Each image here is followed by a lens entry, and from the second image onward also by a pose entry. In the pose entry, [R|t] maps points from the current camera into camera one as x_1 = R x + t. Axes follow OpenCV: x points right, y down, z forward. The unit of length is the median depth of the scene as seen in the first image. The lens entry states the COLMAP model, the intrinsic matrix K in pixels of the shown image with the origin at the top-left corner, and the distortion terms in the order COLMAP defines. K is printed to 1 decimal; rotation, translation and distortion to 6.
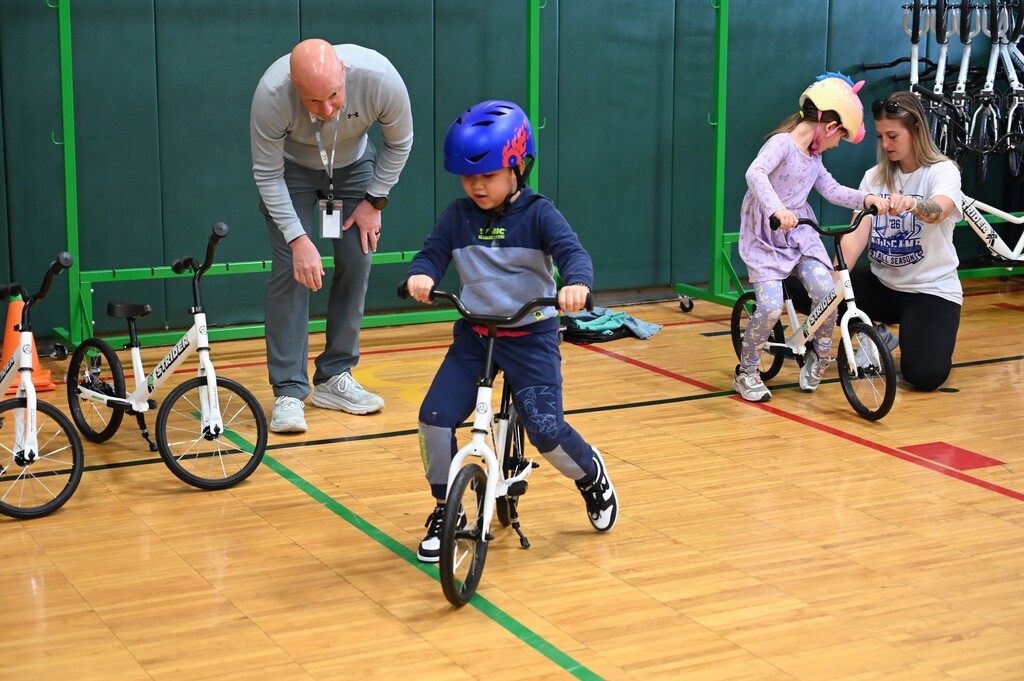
lens RADIAL K [[1793.3, 0, 512.0], [0, 1793.3, 340.5], [0, 0, 1]] dist [0.015038, 0.042452]
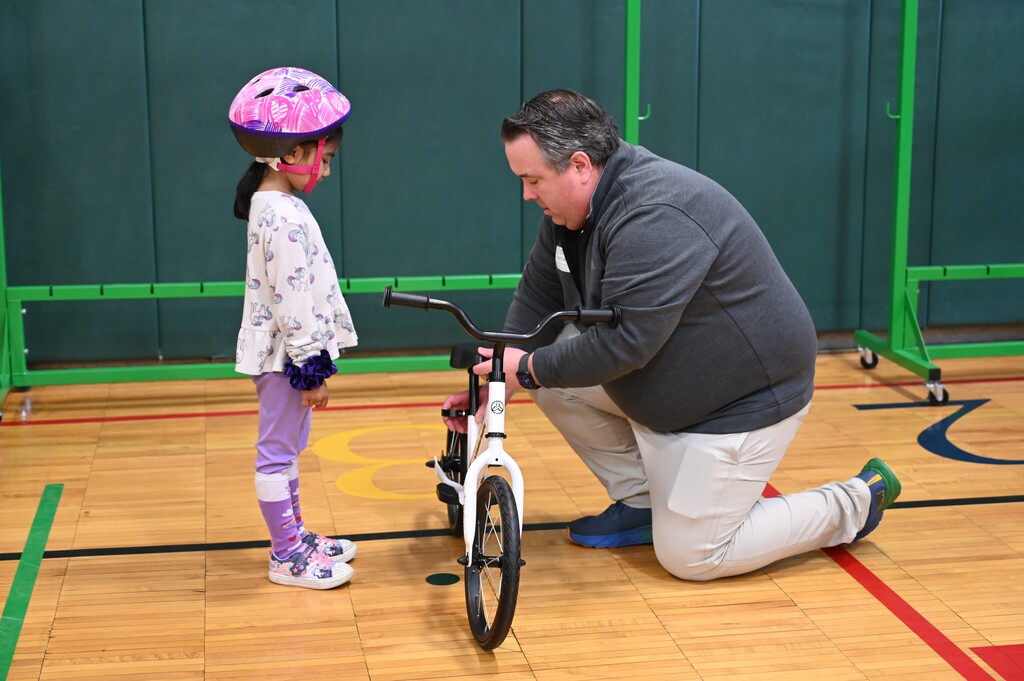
lens RADIAL K [[1676.2, 0, 512.0], [0, 1676.2, 340.5], [0, 0, 1]] dist [-0.009527, -0.021696]
pose [[0.954742, 0.055103, -0.292285, 0.262813], [-0.052070, 0.998478, 0.018150, -0.053973], [0.292841, -0.002109, 0.956159, 0.477907]]
